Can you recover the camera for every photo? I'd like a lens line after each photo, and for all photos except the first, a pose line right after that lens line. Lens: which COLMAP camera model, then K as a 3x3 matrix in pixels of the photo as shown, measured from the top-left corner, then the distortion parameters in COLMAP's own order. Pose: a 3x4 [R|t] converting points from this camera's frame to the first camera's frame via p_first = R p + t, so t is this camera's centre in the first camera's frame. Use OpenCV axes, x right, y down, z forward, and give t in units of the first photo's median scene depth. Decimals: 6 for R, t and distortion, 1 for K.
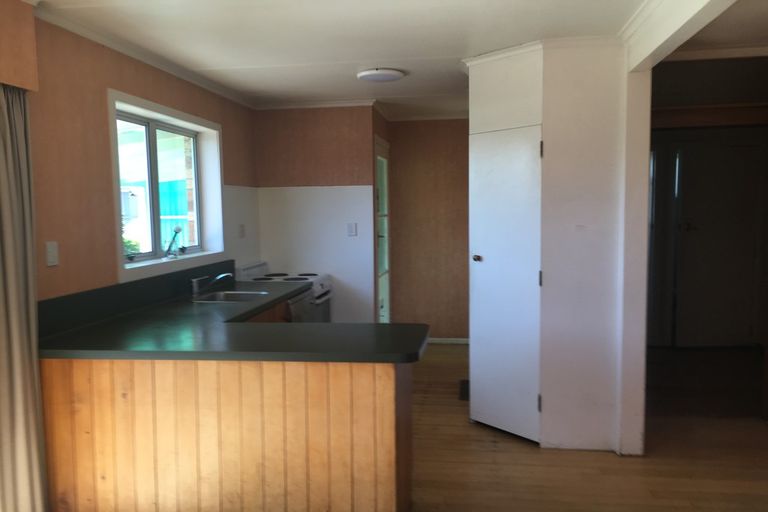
lens RADIAL K [[637.0, 0, 385.5], [0, 637.0, 259.9], [0, 0, 1]] dist [0.017539, -0.003146]
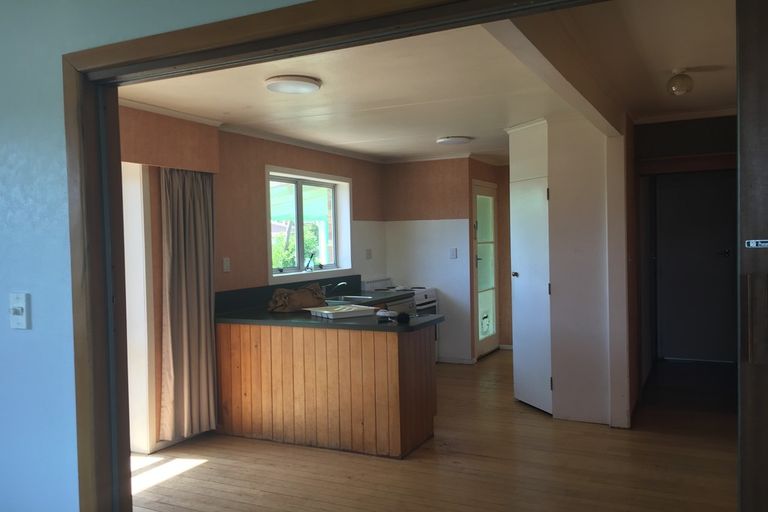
lens RADIAL K [[623.6, 0, 384.0], [0, 623.6, 256.0], [0, 0, 1]] dist [0.003107, -0.000082]
pose [[0.949882, 0.007439, -0.312521, 0.319348], [-0.022683, 0.998722, -0.045172, 0.026149], [0.311786, 0.049997, 0.948836, -0.361553]]
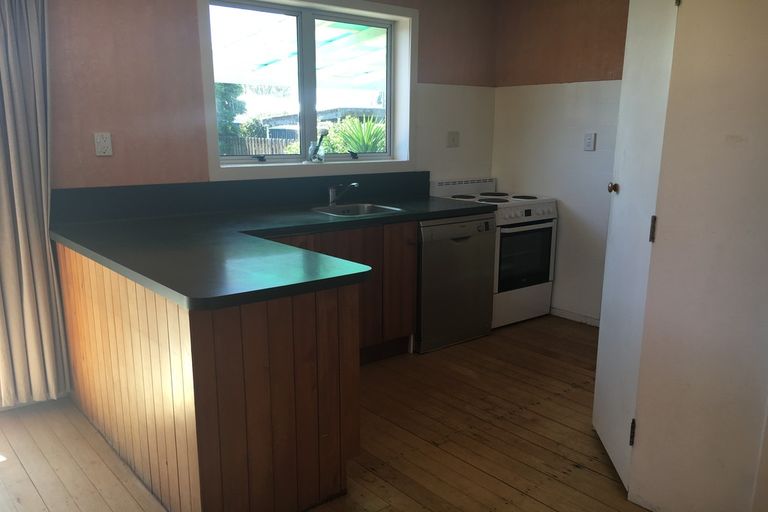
lens RADIAL K [[622.4, 0, 385.2], [0, 622.4, 284.7], [0, 0, 1]] dist [0.039015, -0.001183]
pose [[0.734938, 0.183293, -0.652893, 0.437673], [-0.071745, 0.978392, 0.193913, -0.013938], [0.674328, -0.095672, 0.732208, 0.423289]]
